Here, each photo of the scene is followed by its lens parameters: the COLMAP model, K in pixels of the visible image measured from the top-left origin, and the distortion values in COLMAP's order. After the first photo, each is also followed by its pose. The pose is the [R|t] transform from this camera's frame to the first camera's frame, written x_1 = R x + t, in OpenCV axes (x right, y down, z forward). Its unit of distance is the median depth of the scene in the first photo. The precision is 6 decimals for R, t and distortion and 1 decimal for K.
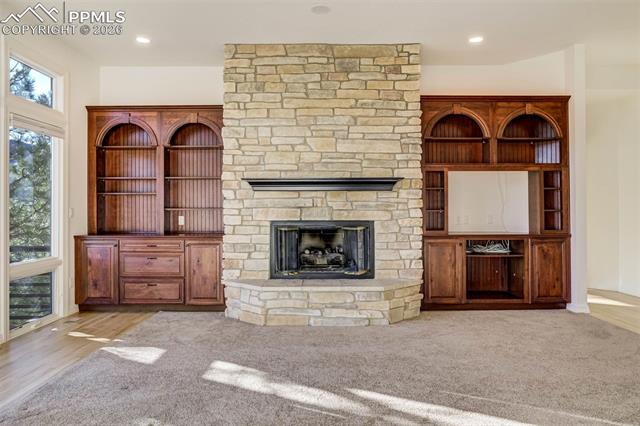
lens RADIAL K [[439.3, 0, 307.9], [0, 439.3, 203.2], [0, 0, 1]] dist [-0.029897, 0.004251]
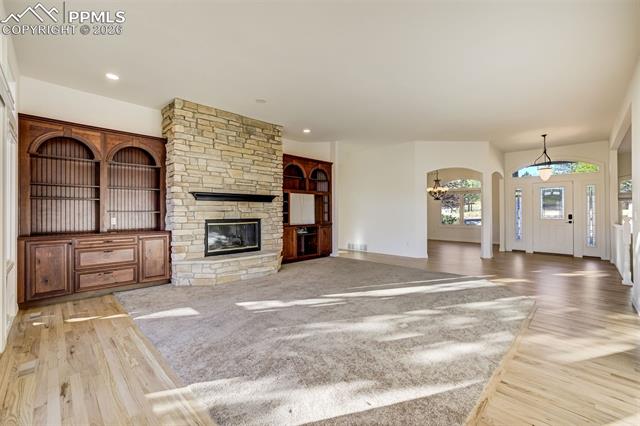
lens RADIAL K [[277.6, 0, 317.4], [0, 277.6, 208.8], [0, 0, 1]] dist [-0.001204, 0.001470]
pose [[0.708647, 0.008731, 0.705509, -0.499176], [-0.010432, 0.999944, -0.001896, -0.000476], [-0.705486, -0.006016, 0.708699, 0.018546]]
